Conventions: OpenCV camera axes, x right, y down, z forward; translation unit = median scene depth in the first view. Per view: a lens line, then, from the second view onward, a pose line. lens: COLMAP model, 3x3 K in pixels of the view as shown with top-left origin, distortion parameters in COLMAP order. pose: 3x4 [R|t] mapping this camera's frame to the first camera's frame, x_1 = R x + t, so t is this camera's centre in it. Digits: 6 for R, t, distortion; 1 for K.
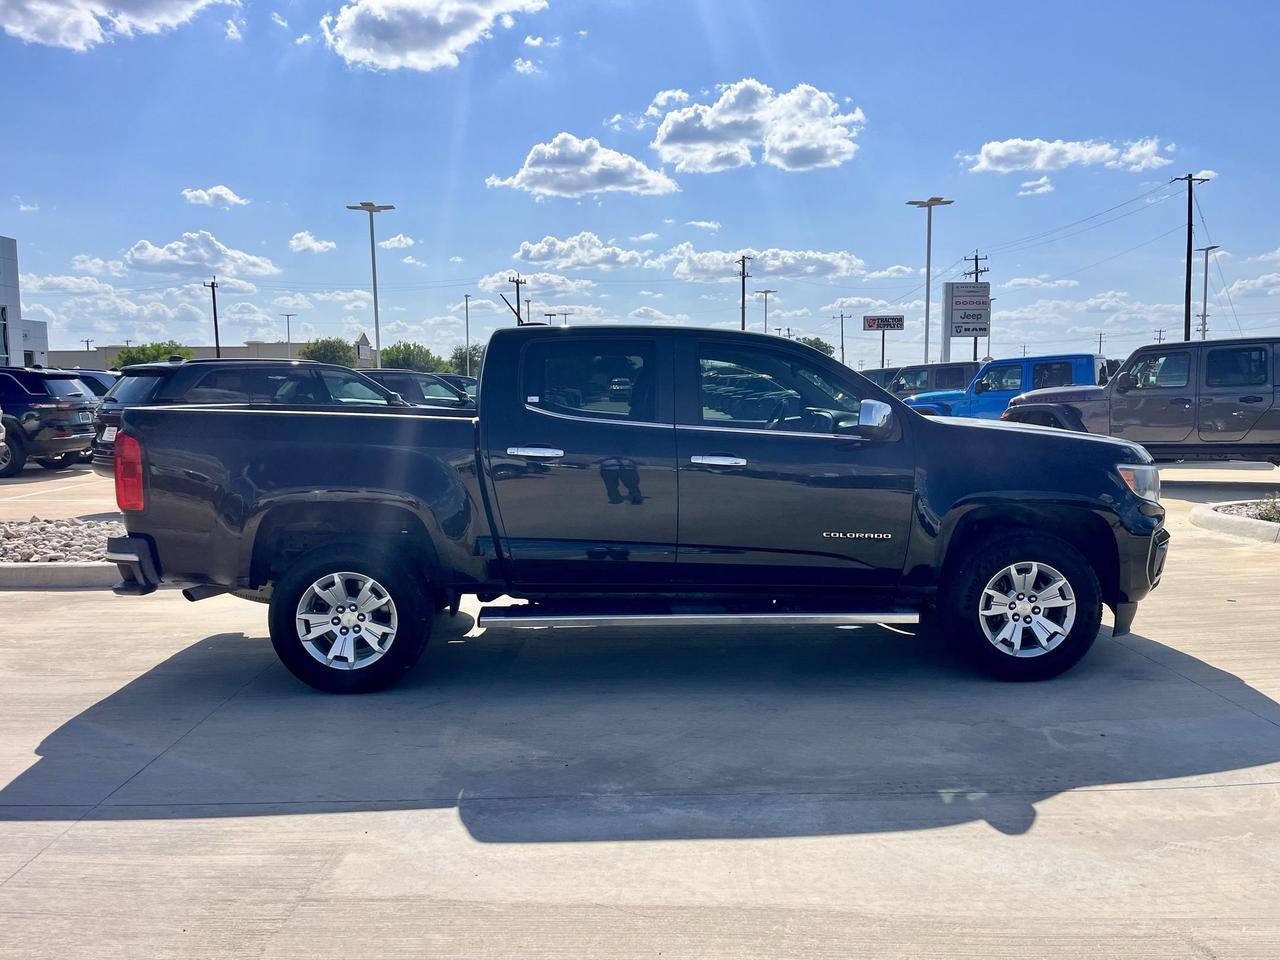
lens RADIAL K [[980.5, 0, 632.9], [0, 980.5, 491.9], [0, 0, 1]] dist [0.046949, -0.079949]
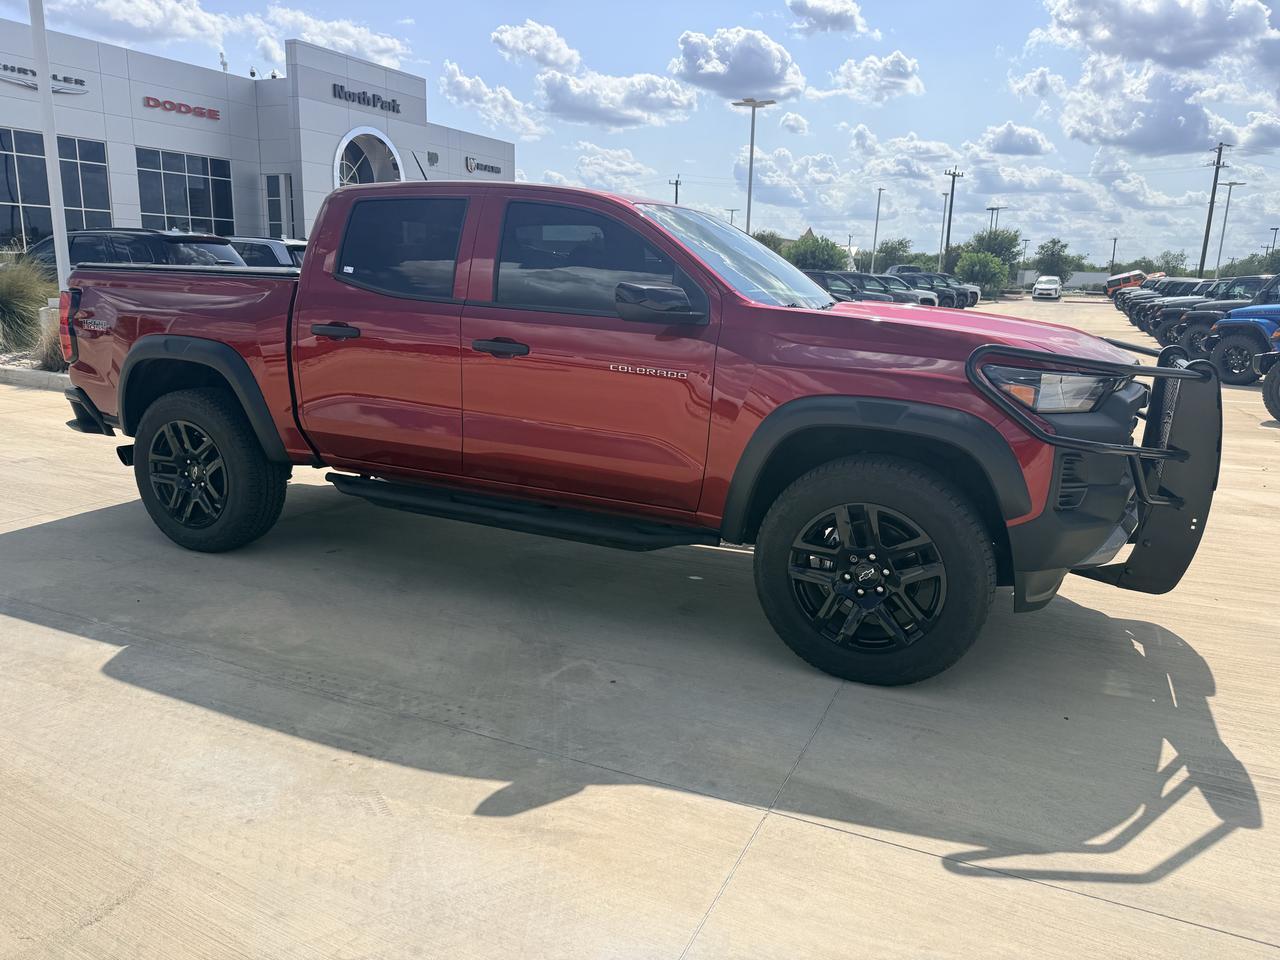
lens RADIAL K [[907.9, 0, 641.0], [0, 907.9, 481.7], [0, 0, 1]] dist [0.020787, -0.033595]
pose [[0.890419, 0.135222, -0.434591, 0.044552], [-0.085765, 0.987590, 0.131565, -0.001996], [0.446989, -0.079875, 0.890966, 0.016804]]
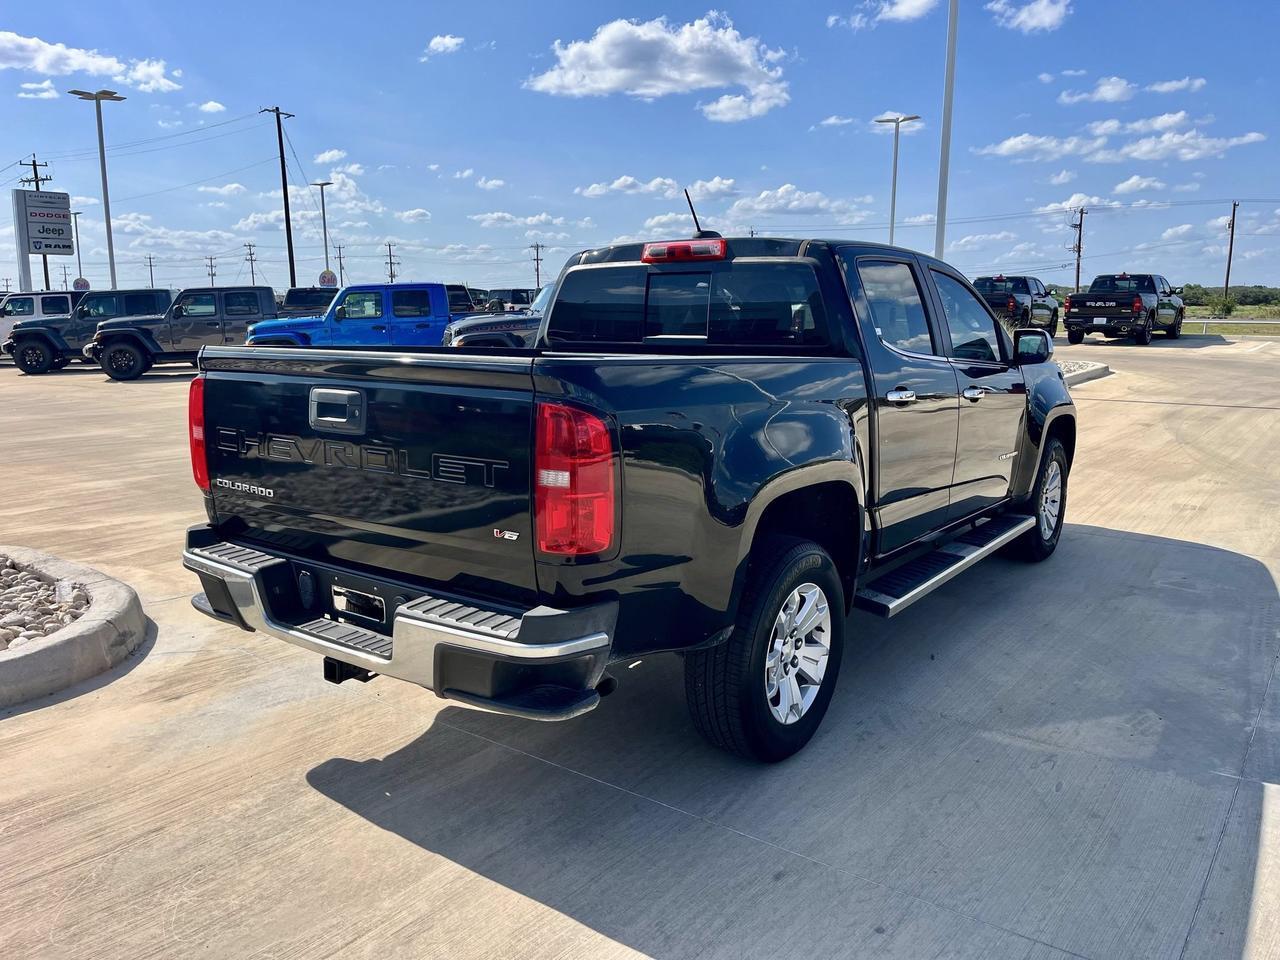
lens RADIAL K [[980.5, 0, 644.5], [0, 980.5, 484.8], [0, 0, 1]] dist [0.046949, -0.079949]
pose [[0.610503, -0.127636, 0.781662, -0.054791], [0.075355, 0.991813, 0.103097, -0.004088], [-0.788421, -0.004039, 0.615123, 0.040743]]
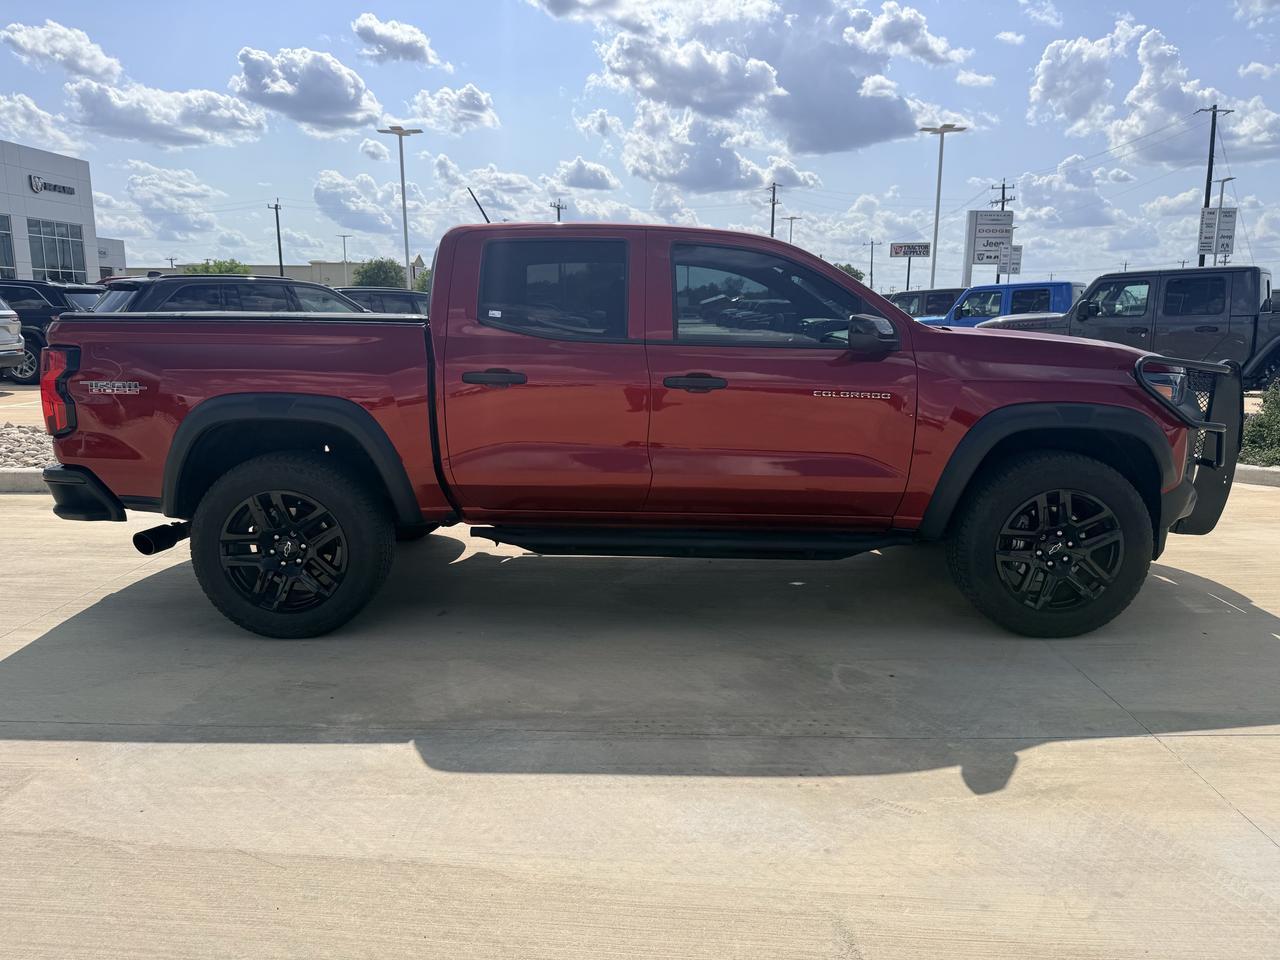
lens RADIAL K [[907.9, 0, 633.0], [0, 907.9, 487.3], [0, 0, 1]] dist [0.020787, -0.033595]
pose [[0.998727, 0.022699, -0.045042, 0.013998], [-0.018670, 0.995952, 0.087927, -0.000616], [0.046855, -0.086974, 0.995108, 0.006285]]
